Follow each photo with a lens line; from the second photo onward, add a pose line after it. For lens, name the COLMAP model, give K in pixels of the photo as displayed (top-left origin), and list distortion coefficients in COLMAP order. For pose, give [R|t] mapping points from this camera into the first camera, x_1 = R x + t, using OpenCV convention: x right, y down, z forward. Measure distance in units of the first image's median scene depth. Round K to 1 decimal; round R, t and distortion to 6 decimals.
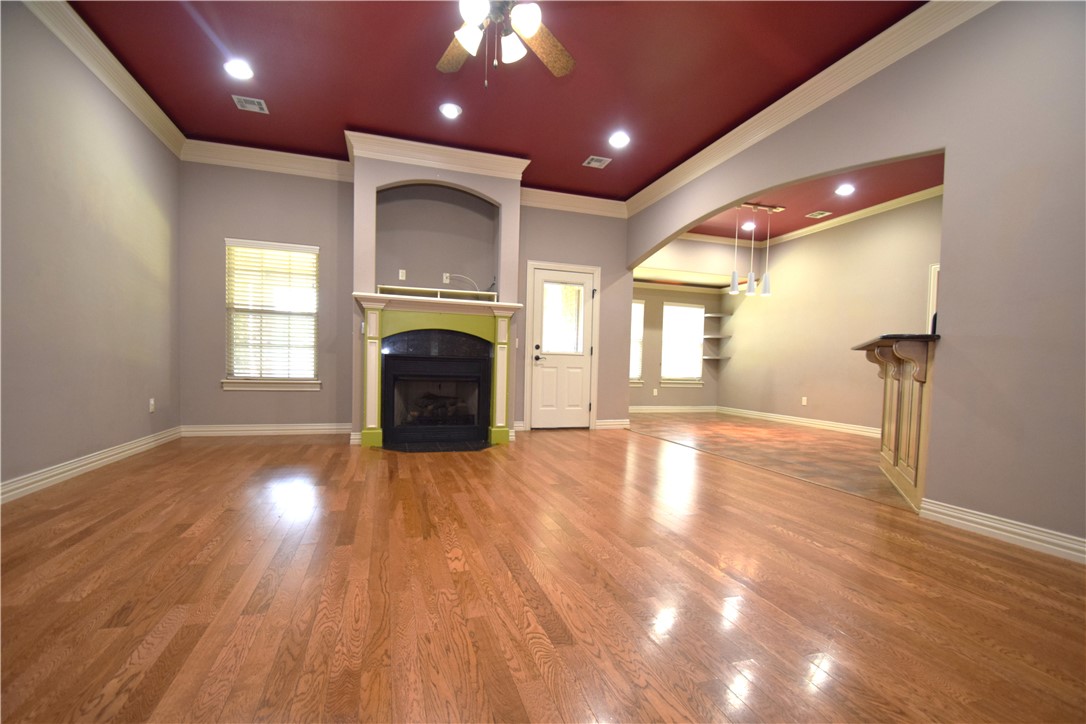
lens RADIAL K [[482.7, 0, 540.9], [0, 482.7, 385.3], [0, 0, 1]] dist [0.012004, -0.015154]
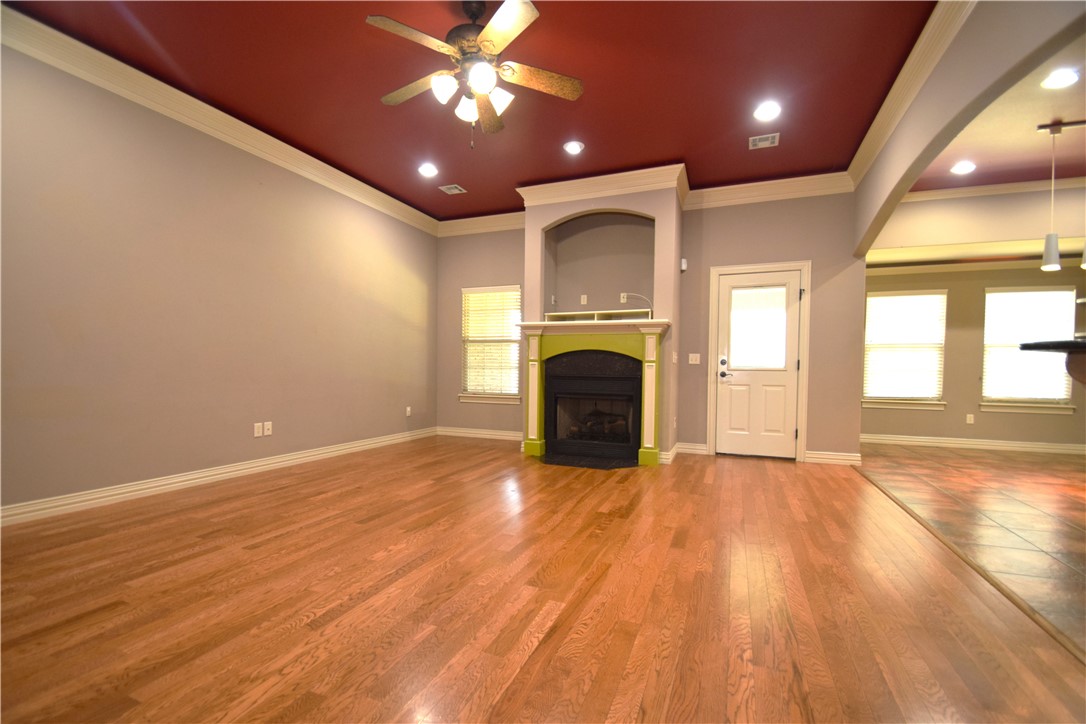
lens RADIAL K [[482.7, 0, 540.9], [0, 482.7, 385.3], [0, 0, 1]] dist [0.012004, -0.015154]
pose [[0.763006, 0.005538, -0.646368, 0.373414], [-0.019295, 0.999713, -0.014212, -0.021012], [0.646104, 0.023316, 0.762893, 0.124311]]
